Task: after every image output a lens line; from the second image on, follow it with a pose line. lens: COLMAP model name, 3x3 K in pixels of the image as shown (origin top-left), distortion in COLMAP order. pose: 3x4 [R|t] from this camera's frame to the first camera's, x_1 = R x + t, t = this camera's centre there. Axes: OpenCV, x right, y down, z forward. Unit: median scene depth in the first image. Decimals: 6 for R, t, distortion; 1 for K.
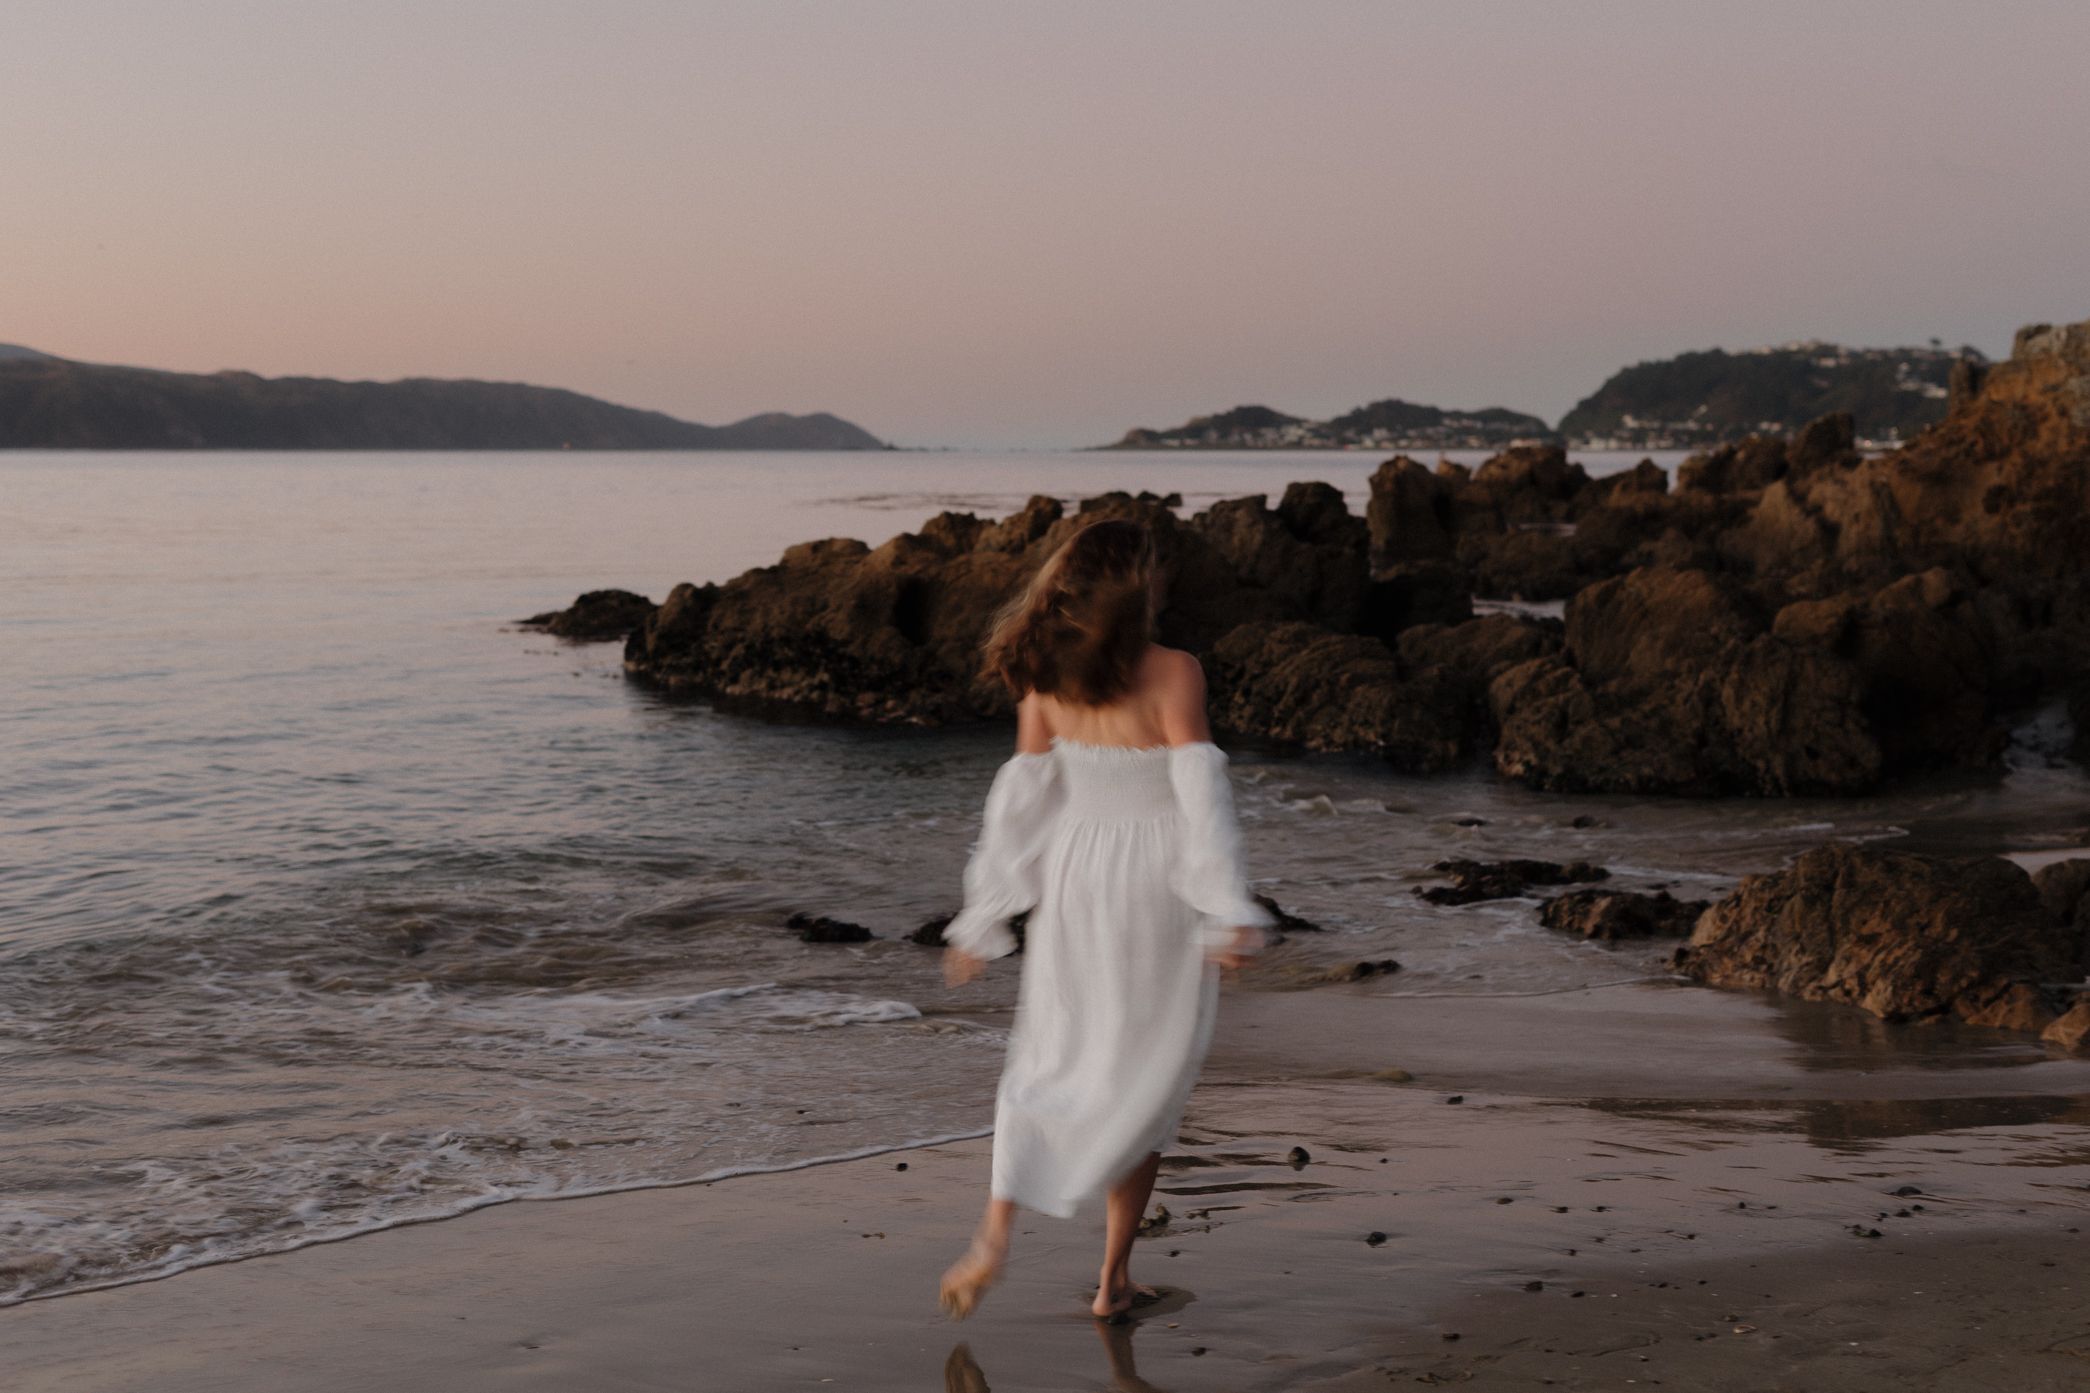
lens RADIAL K [[3550.3, 0, 1045.3], [0, 3550.3, 692.9], [0, 0, 1]] dist [-0.063858, 0.000000]
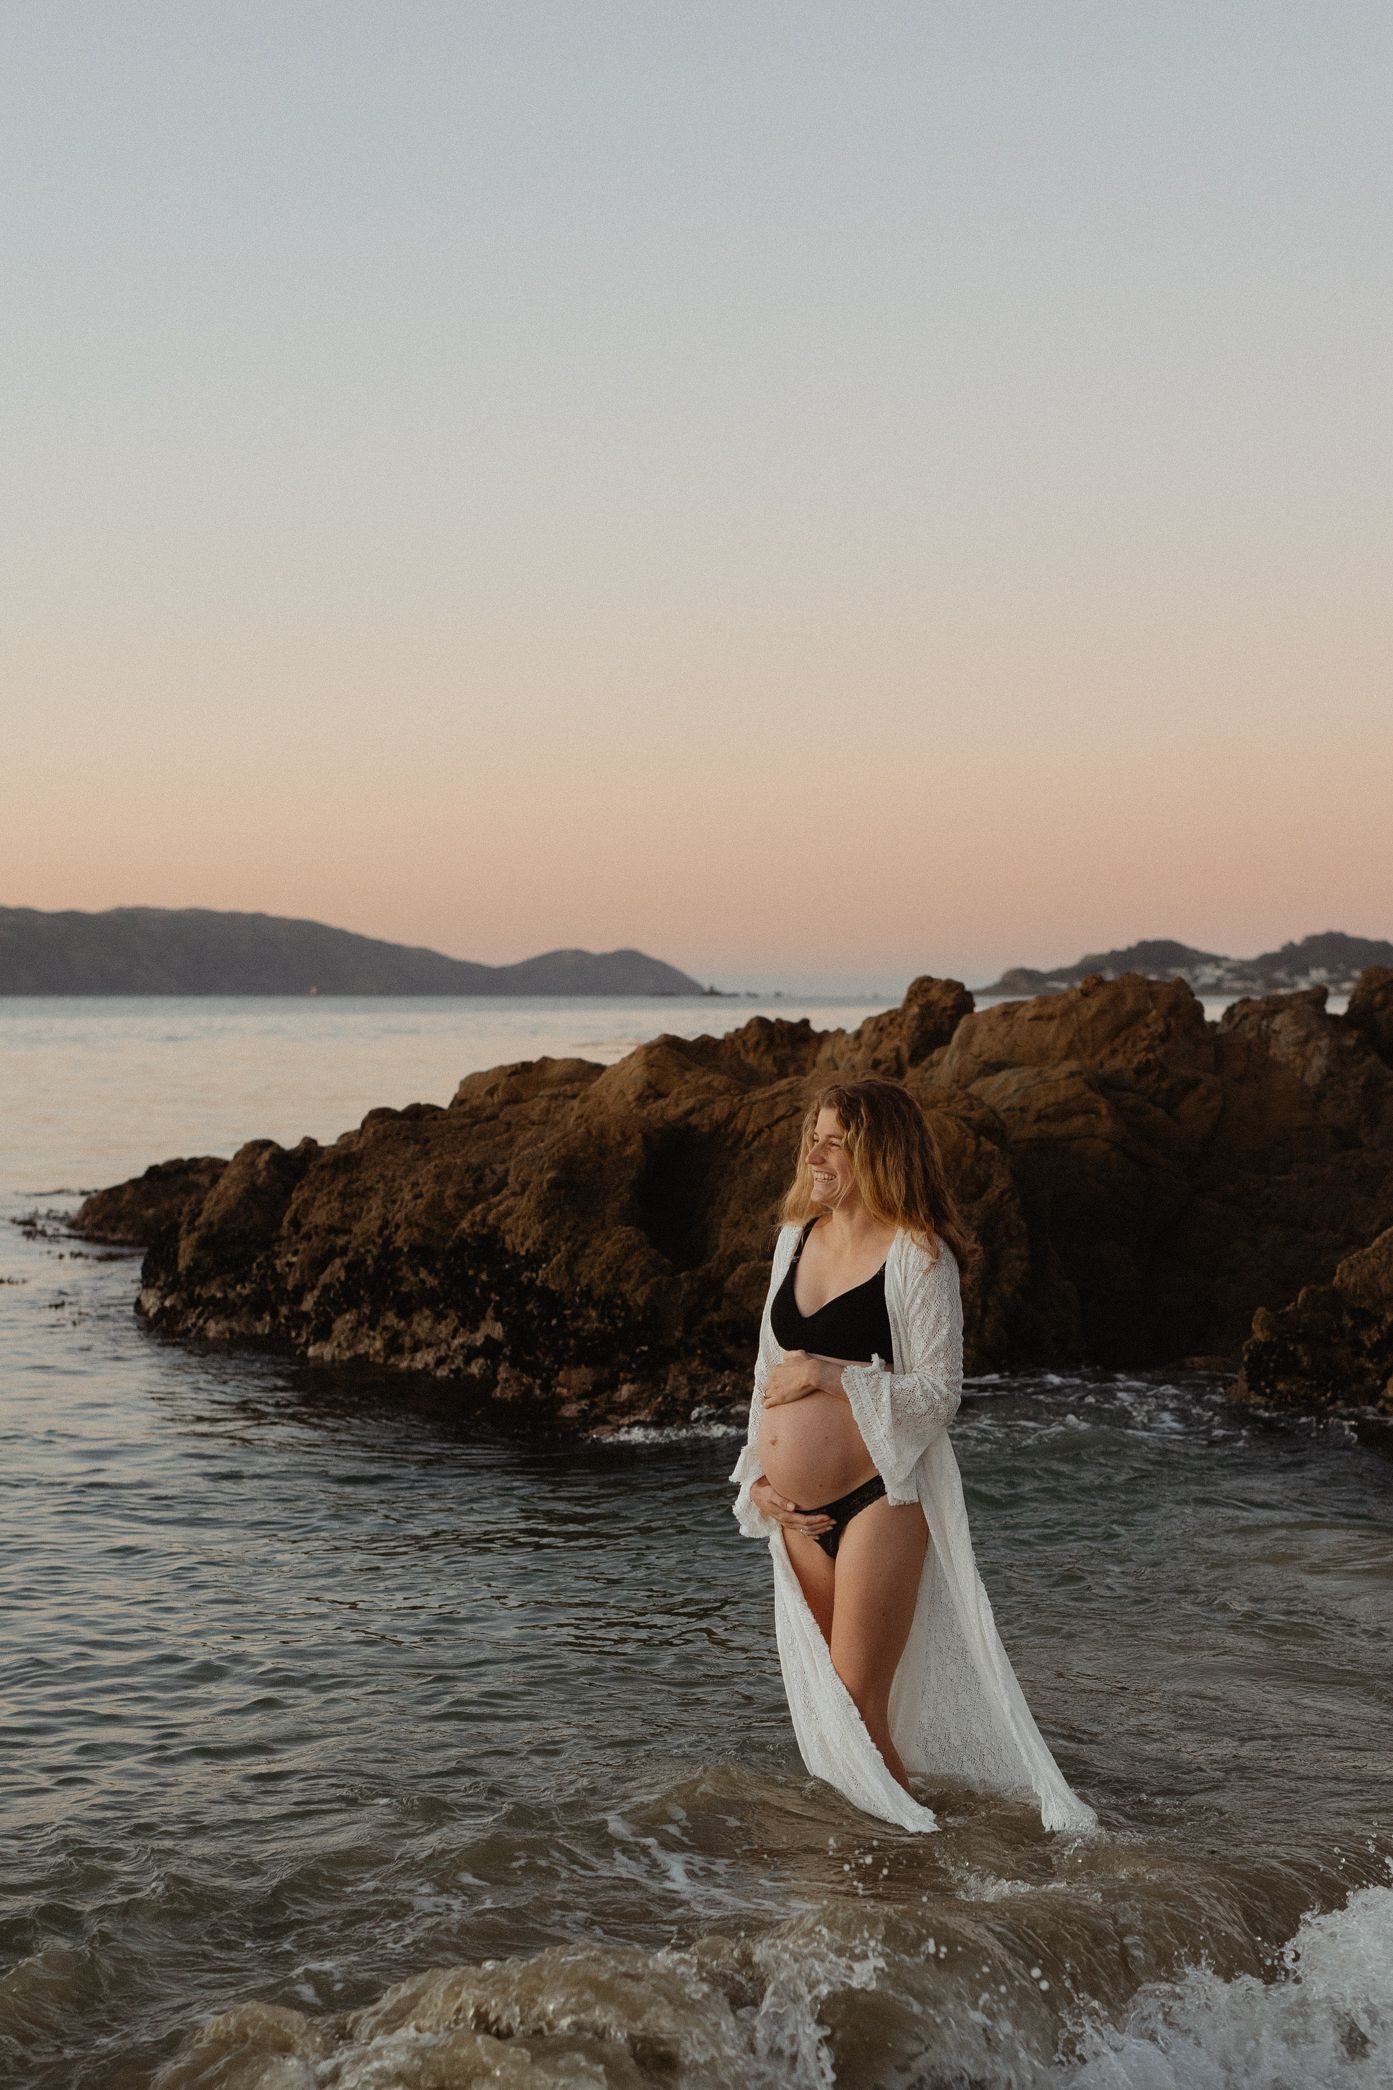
lens RADIAL K [[3550.3, 0, 699.5], [0, 3550.3, 1047.0], [0, 0, 1]] dist [-0.063858, 0.000000]
pose [[0.998578, -0.000969, -0.053308, -0.008405], [-0.002464, 0.997928, -0.064300, -0.011559], [0.053260, 0.064340, 0.996506, 0.499903]]
